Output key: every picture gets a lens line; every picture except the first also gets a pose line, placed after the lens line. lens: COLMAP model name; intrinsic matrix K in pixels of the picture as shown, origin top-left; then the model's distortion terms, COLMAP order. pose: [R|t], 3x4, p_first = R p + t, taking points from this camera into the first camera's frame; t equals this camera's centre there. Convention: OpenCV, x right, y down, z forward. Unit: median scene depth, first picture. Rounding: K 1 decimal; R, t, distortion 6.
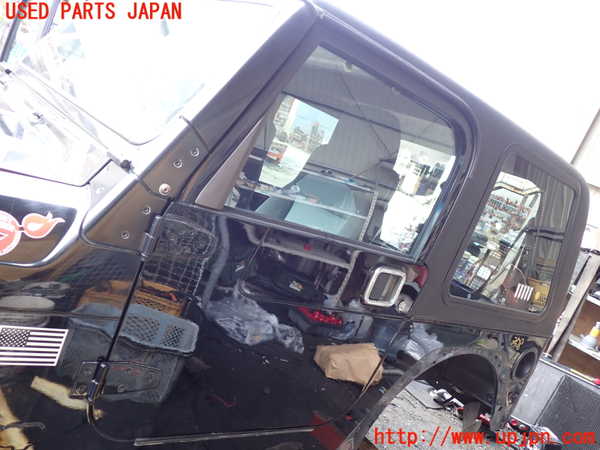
lens RADIAL K [[493.2, 0, 300.2], [0, 493.2, 195.3], [0, 0, 1]] dist [-0.311392, 0.796349]
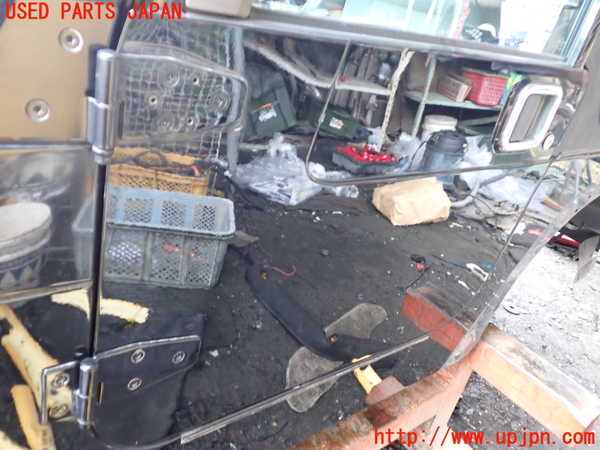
lens RADIAL K [[493.2, 0, 300.2], [0, 493.2, 195.3], [0, 0, 1]] dist [-0.311392, 0.796349]
pose [[0.985881, -0.154770, -0.063914, -0.042445], [0.167193, 0.930899, 0.324768, 0.018113], [0.009233, -0.330869, 0.943632, 0.199263]]
